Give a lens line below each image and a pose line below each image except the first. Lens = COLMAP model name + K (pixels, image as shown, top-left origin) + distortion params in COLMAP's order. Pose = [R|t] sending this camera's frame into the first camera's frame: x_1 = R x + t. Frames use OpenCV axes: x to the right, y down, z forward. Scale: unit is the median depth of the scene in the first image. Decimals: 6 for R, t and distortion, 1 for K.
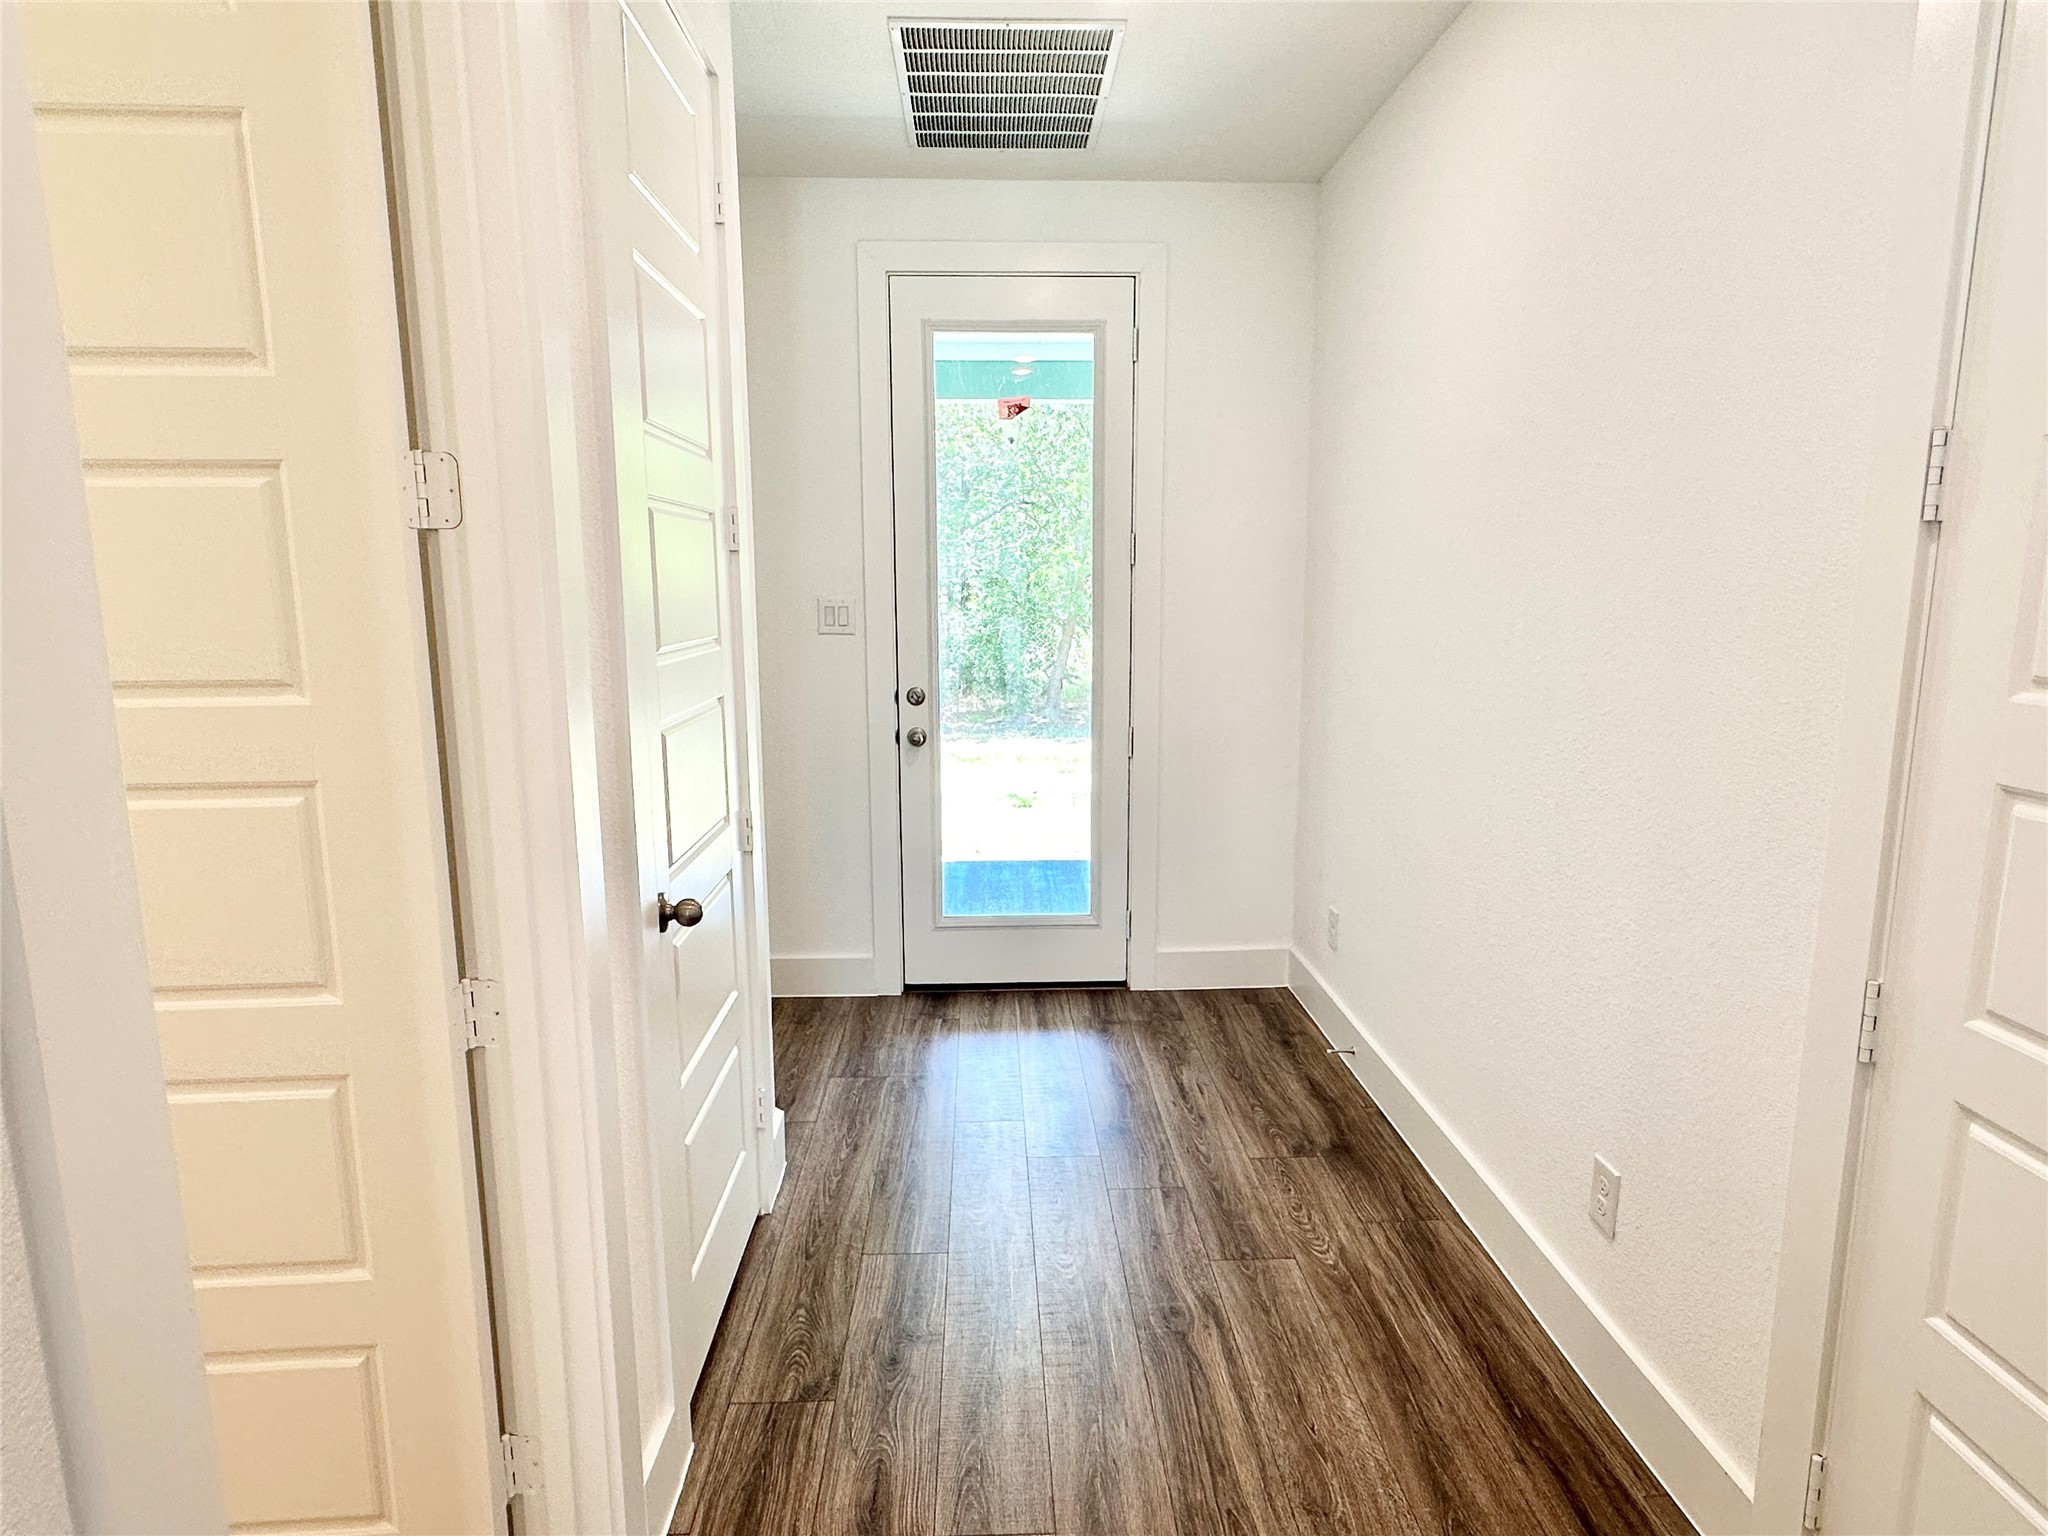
lens RADIAL K [[1160.6, 0, 1026.0], [0, 1160.6, 770.2], [0, 0, 1]] dist [0.007681, 0.003657]
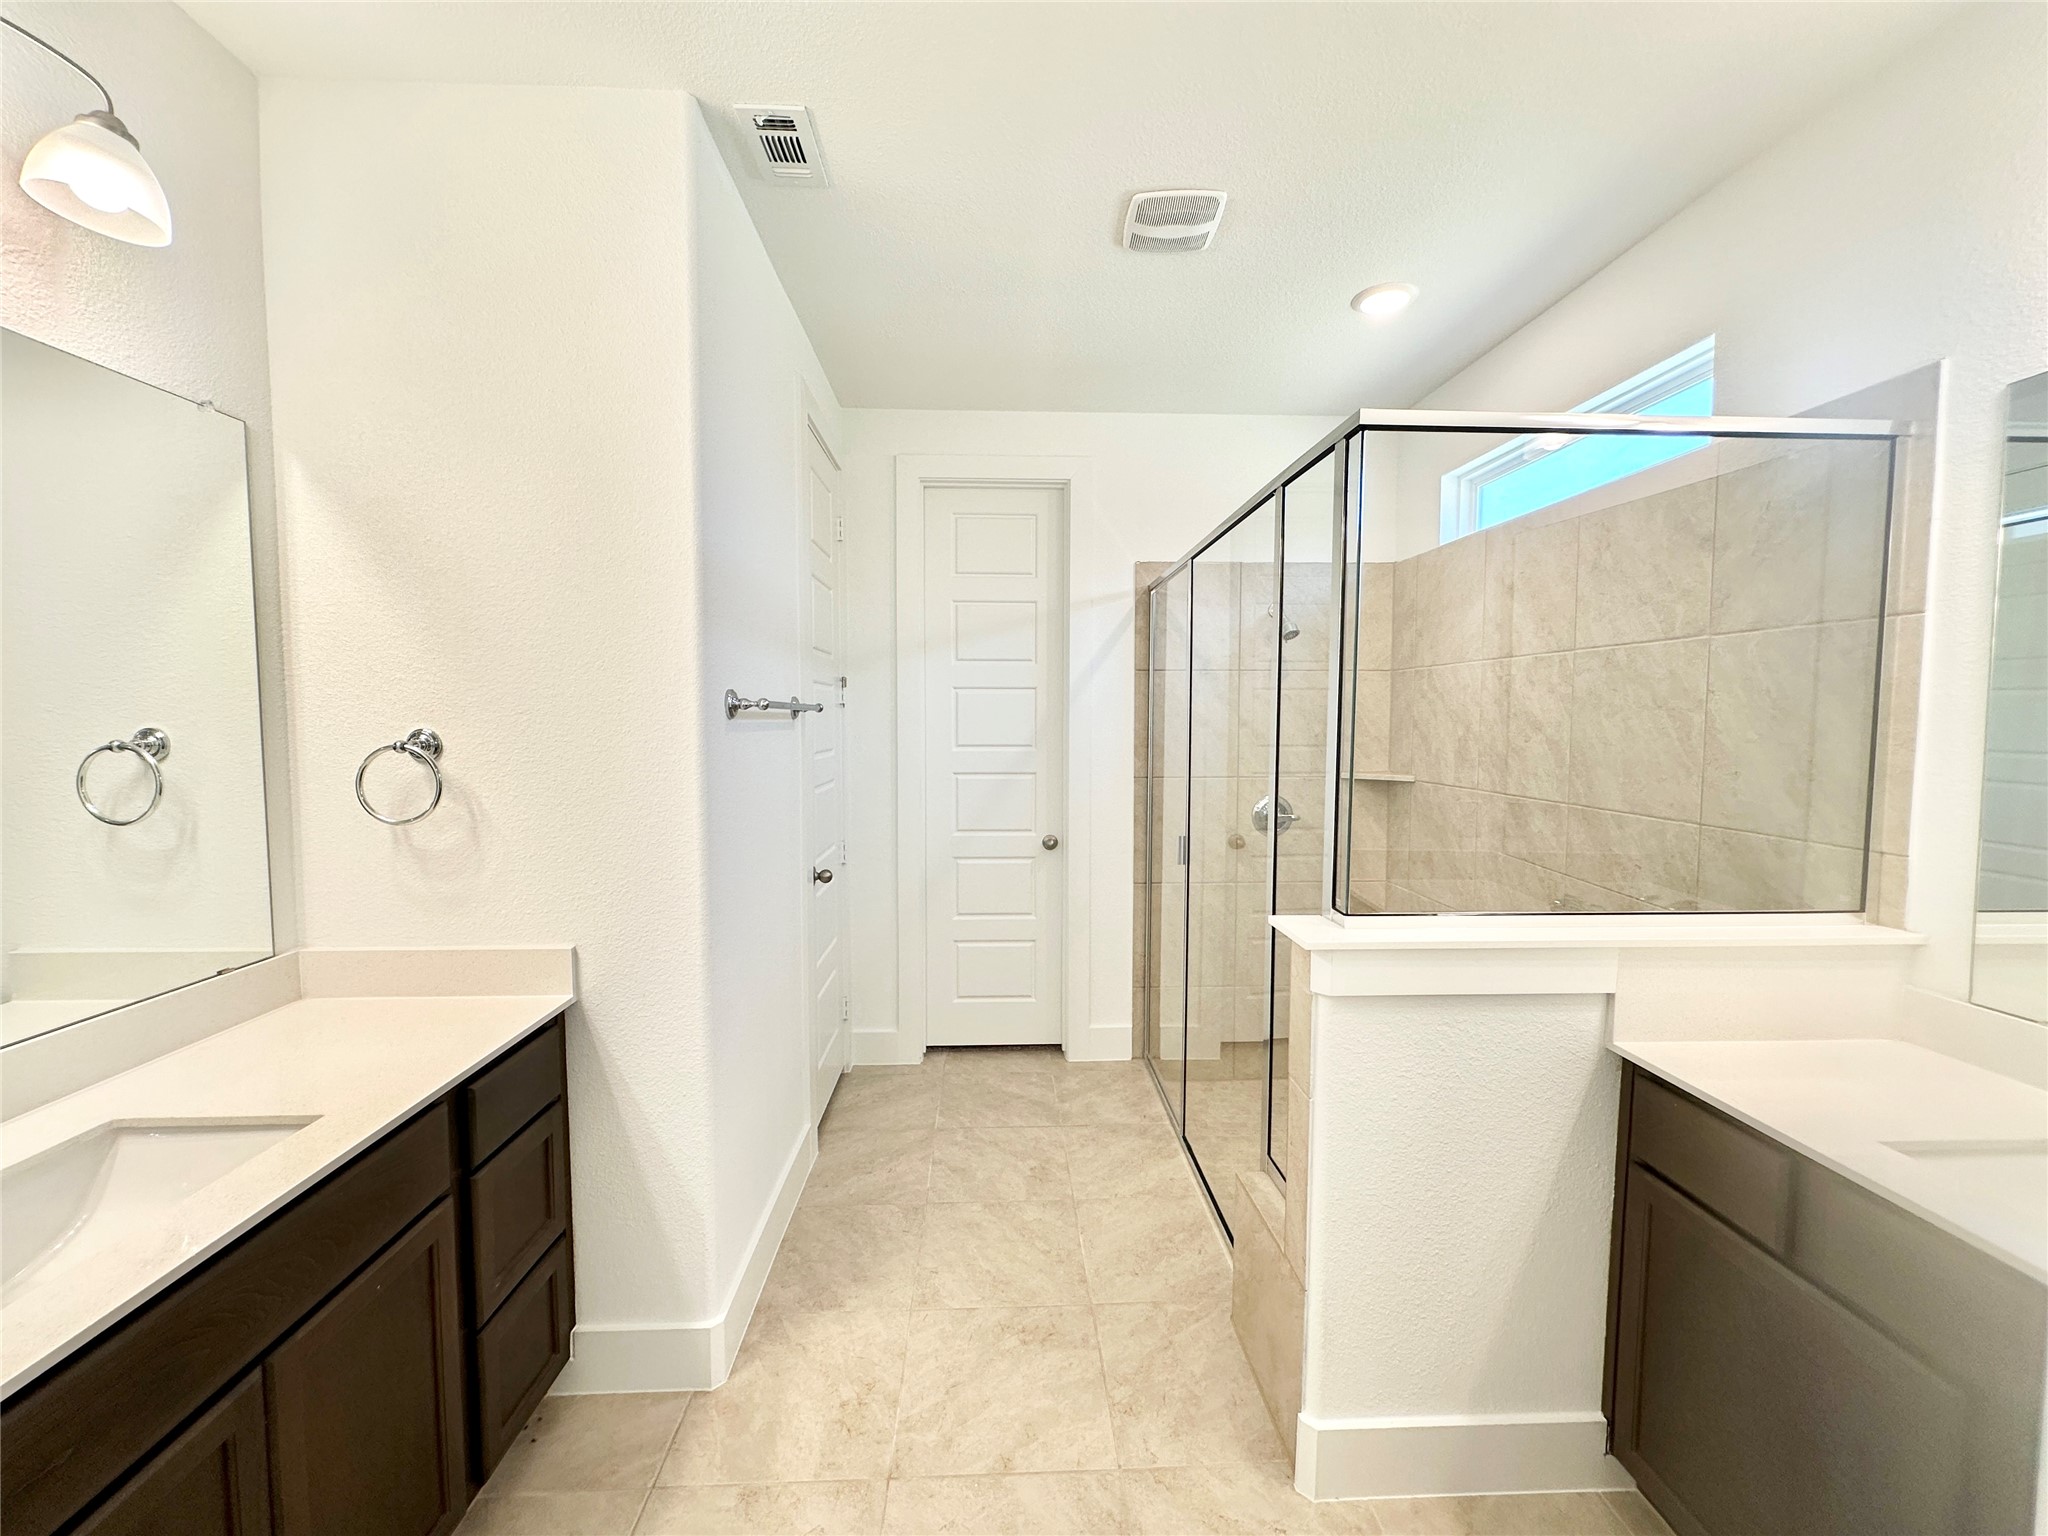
lens RADIAL K [[816.7, 0, 1024.9], [0, 816.7, 762.9], [0, 0, 1]] dist [-0.001487, 0.000253]
pose [[0.999944, 0.009268, -0.005044, 0.058912], [-0.009733, 0.994768, -0.101692, 0.068109], [0.004075, 0.101735, 0.994803, -0.424072]]
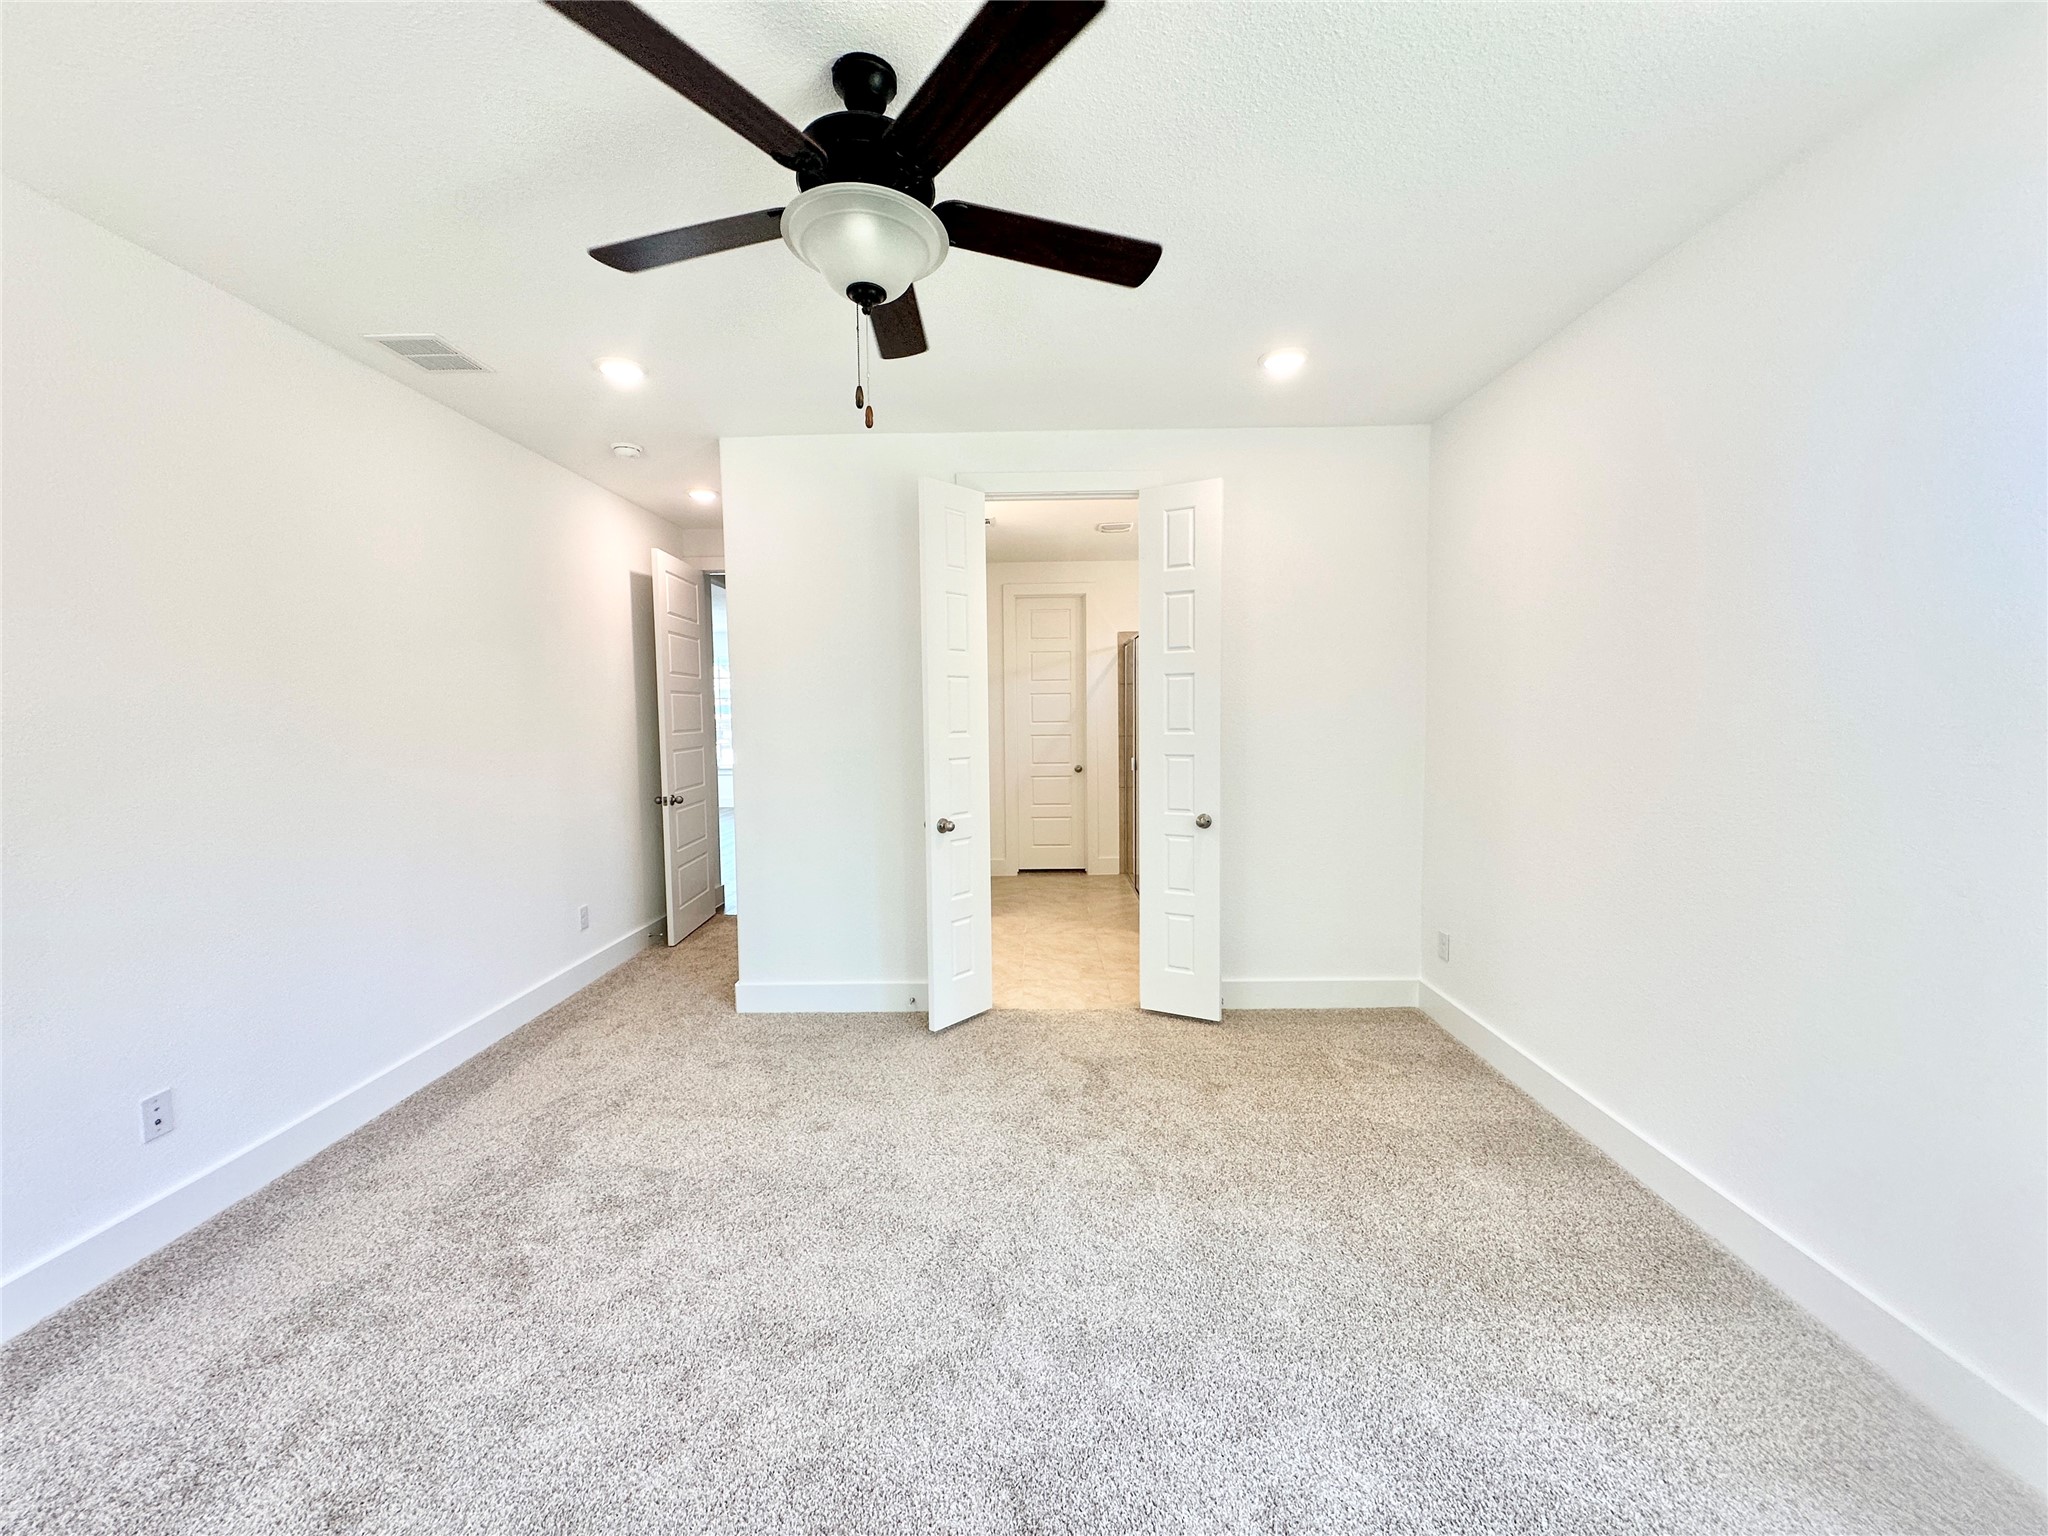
lens RADIAL K [[816.7, 0, 1026.3], [0, 816.7, 769.8], [0, 0, 1]] dist [-0.001487, 0.000253]
pose [[0.998175, -0.000706, -0.060378, 0.093949], [-0.004211, 0.996683, -0.081271, 0.360898], [0.060235, 0.081377, 0.994862, -2.270757]]
